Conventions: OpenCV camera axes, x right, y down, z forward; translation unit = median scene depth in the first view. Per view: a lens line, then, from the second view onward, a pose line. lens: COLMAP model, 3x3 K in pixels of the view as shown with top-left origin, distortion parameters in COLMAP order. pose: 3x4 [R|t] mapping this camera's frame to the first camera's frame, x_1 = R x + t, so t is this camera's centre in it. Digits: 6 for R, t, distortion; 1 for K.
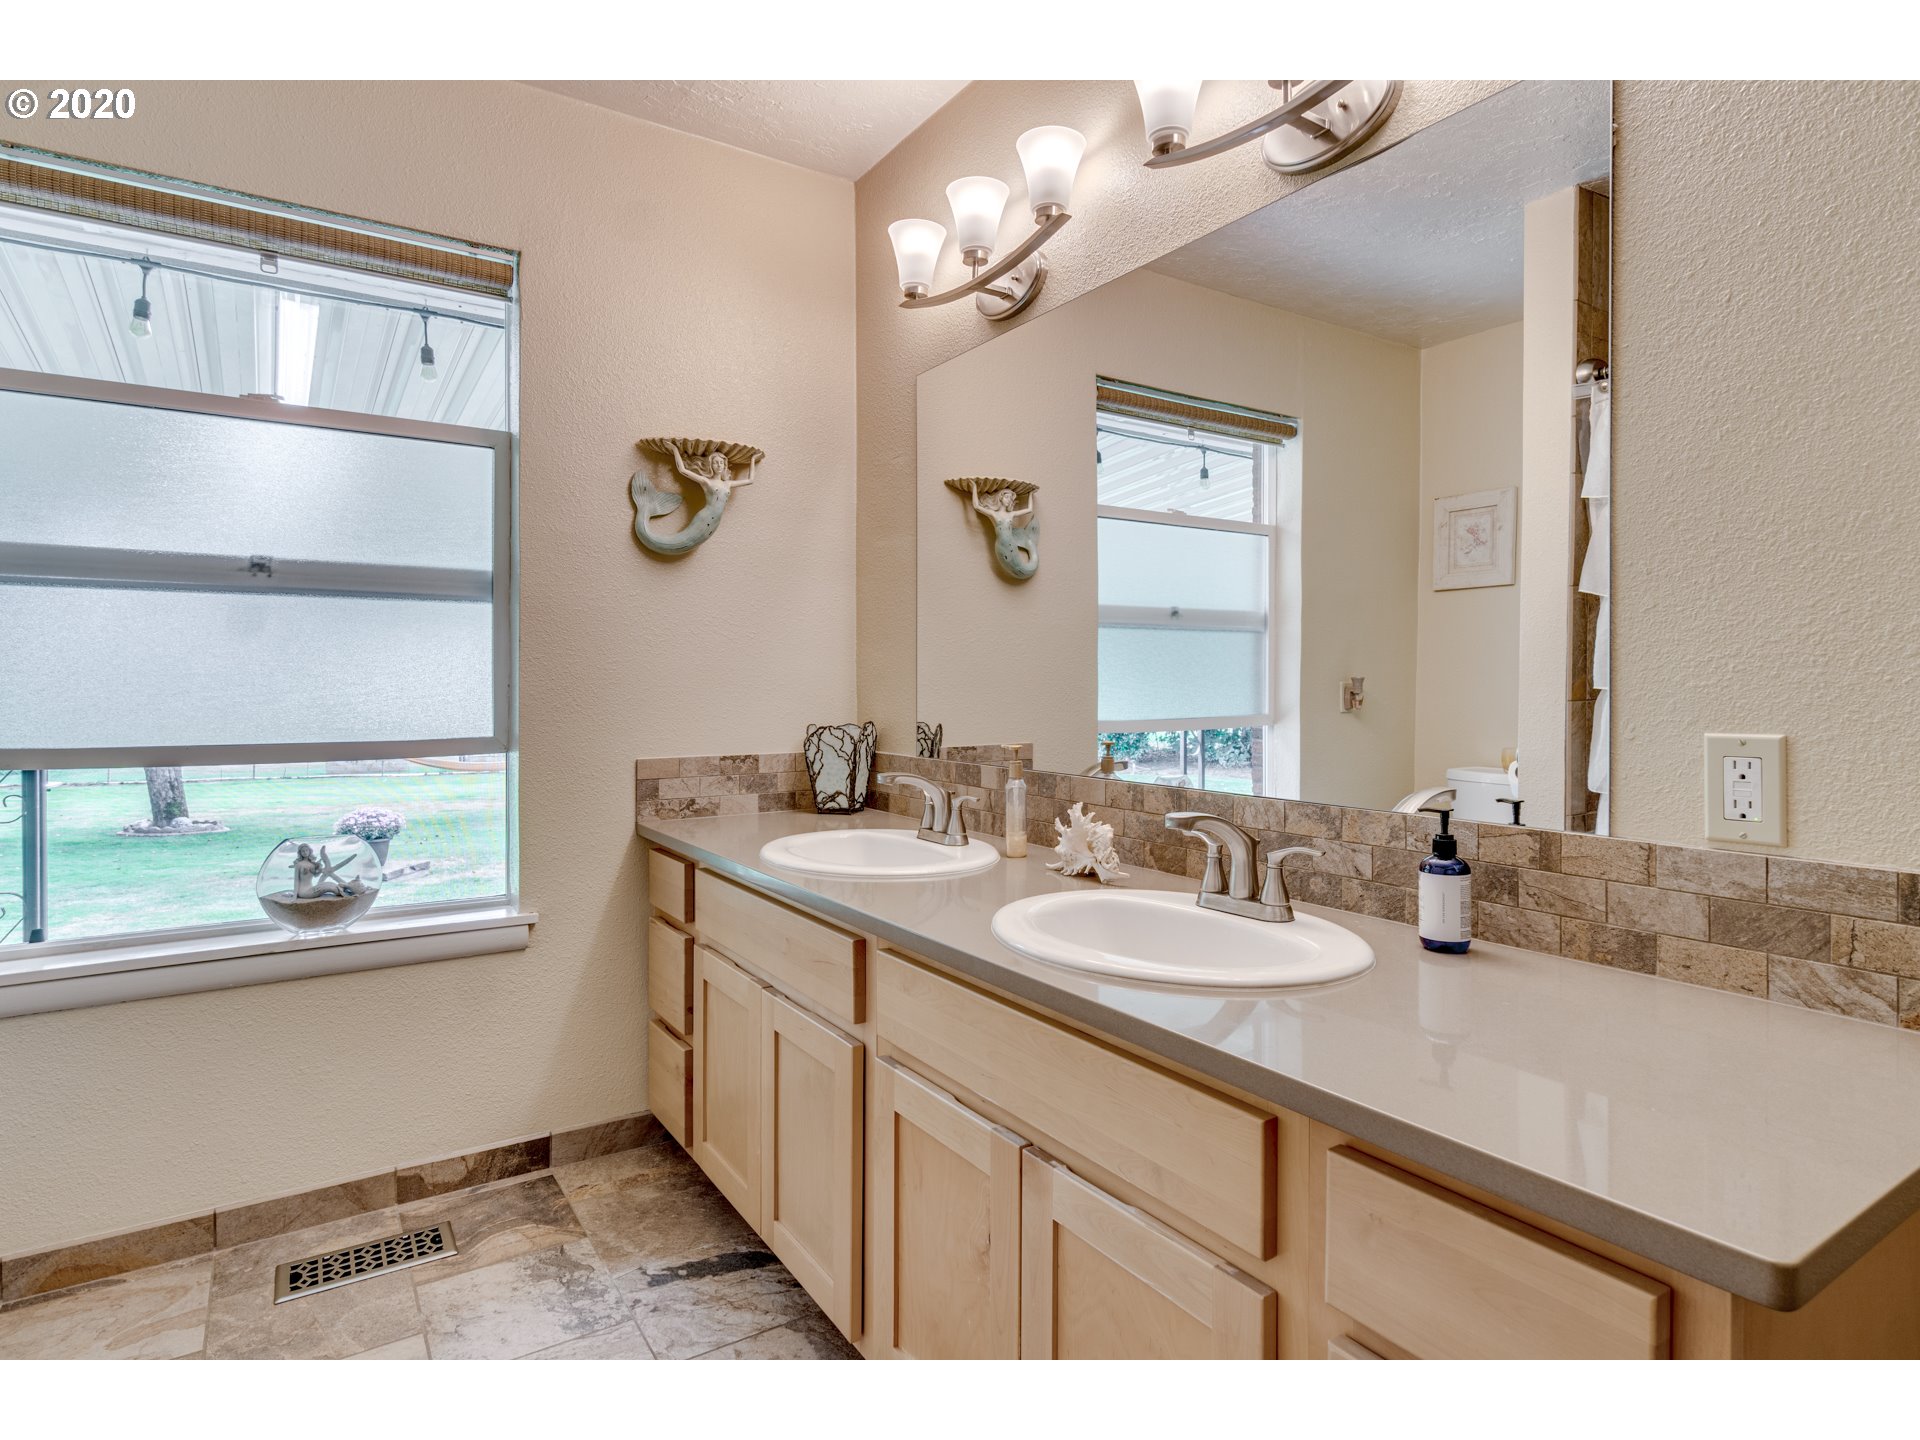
lens RADIAL K [[948.2, 0, 948.7], [0, 948.2, 699.6], [0, 0, 1]] dist [0.002113, 0.000838]
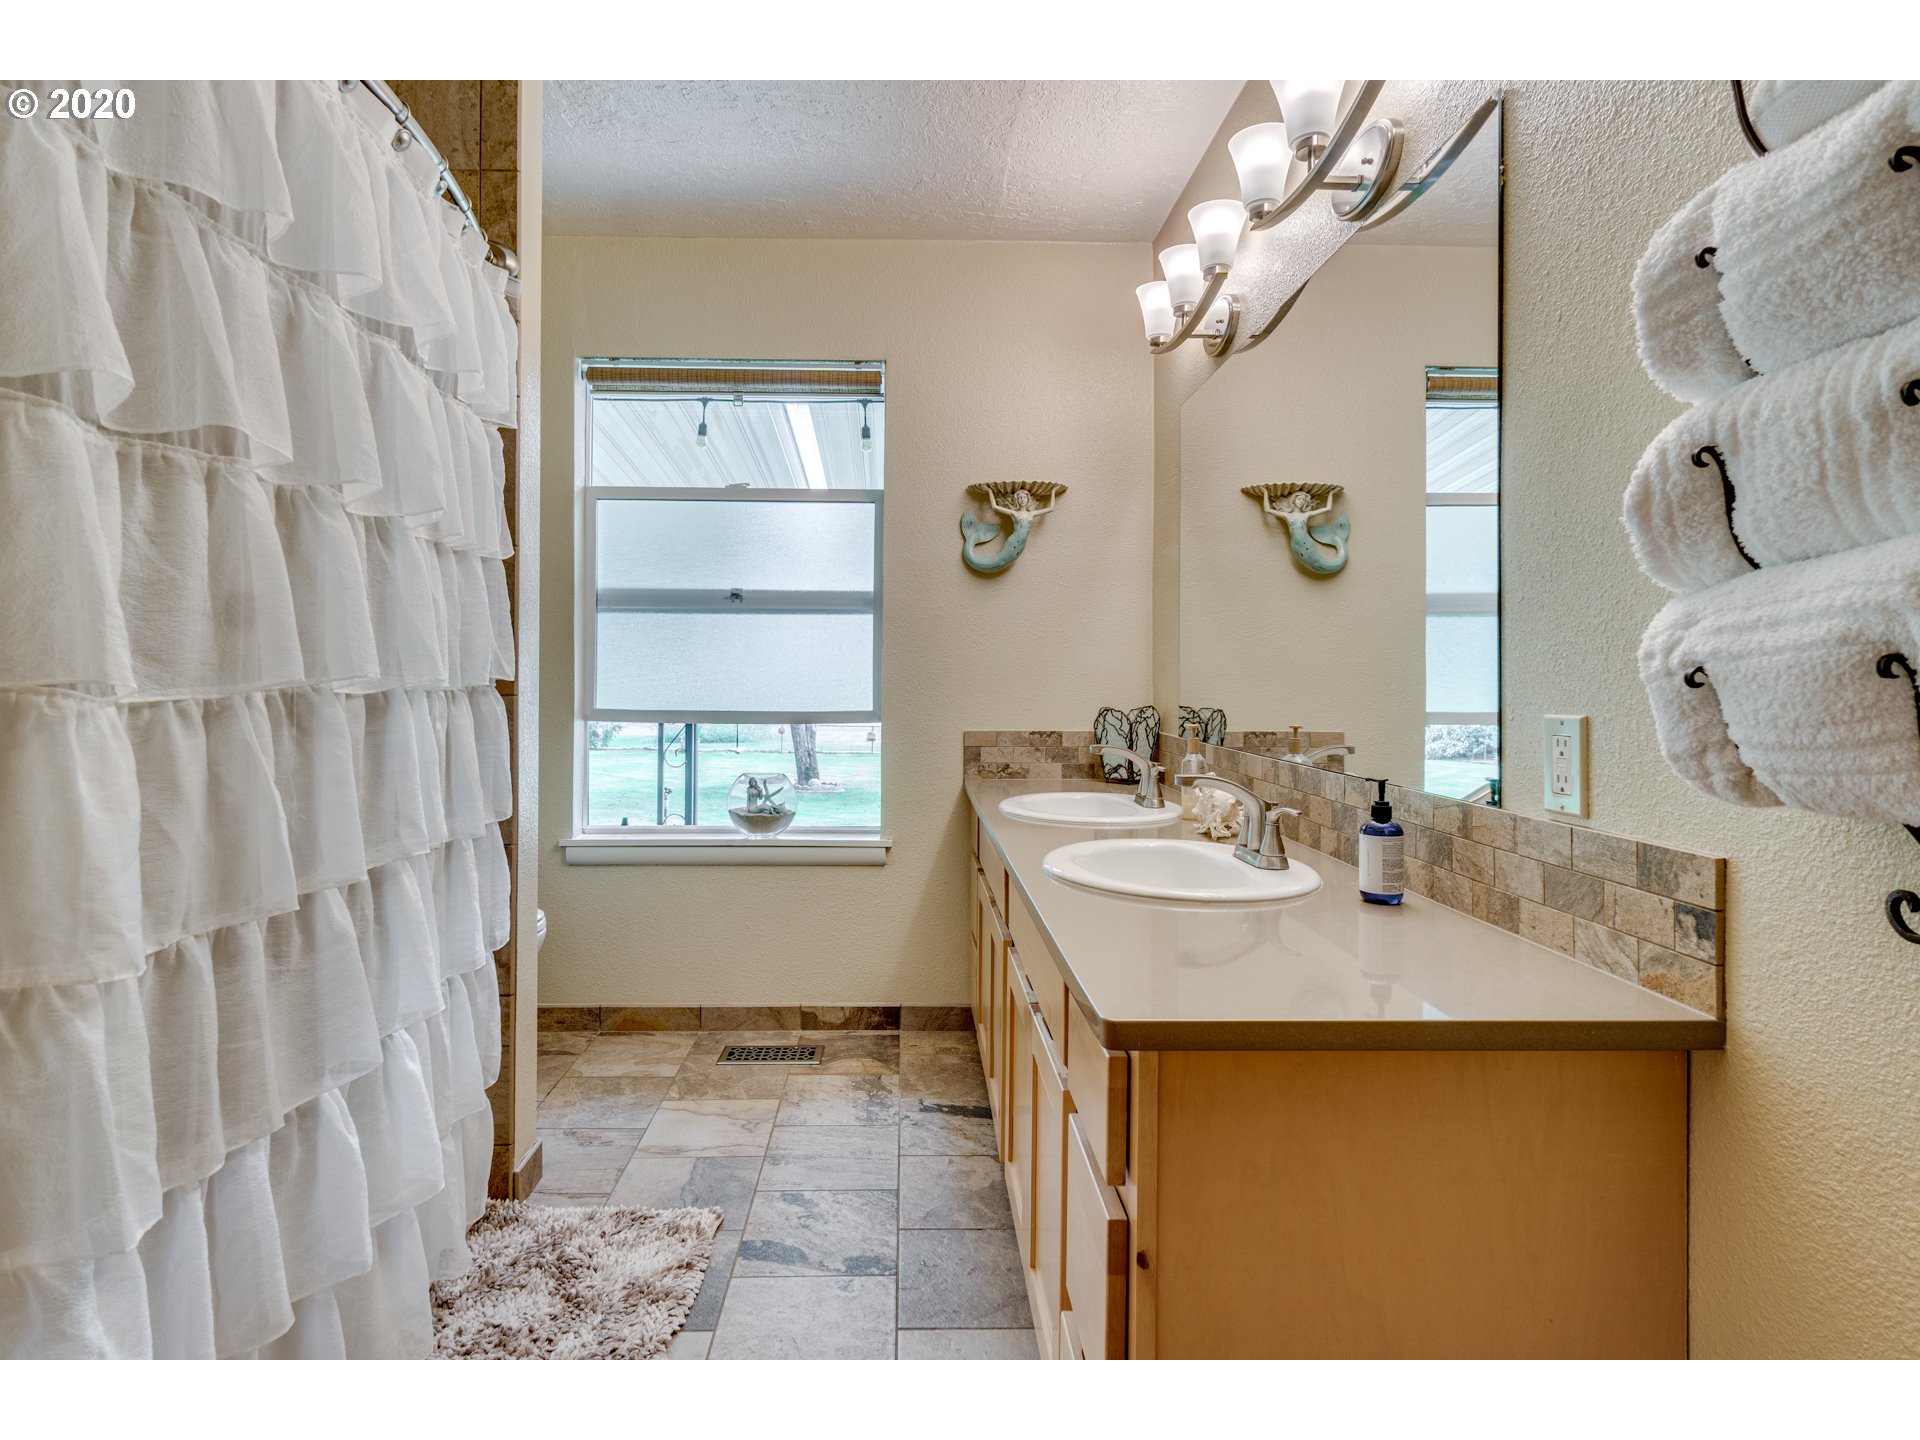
lens RADIAL K [[920.2, 0, 956.2], [0, 920.2, 682.6], [0, 0, 1]] dist [0.019220, 0.000117]
pose [[0.869136, 0.007938, -0.494510, 0.319952], [-0.012992, 0.999893, -0.006784, 0.006296], [0.494403, 0.012320, 0.869145, -0.117751]]
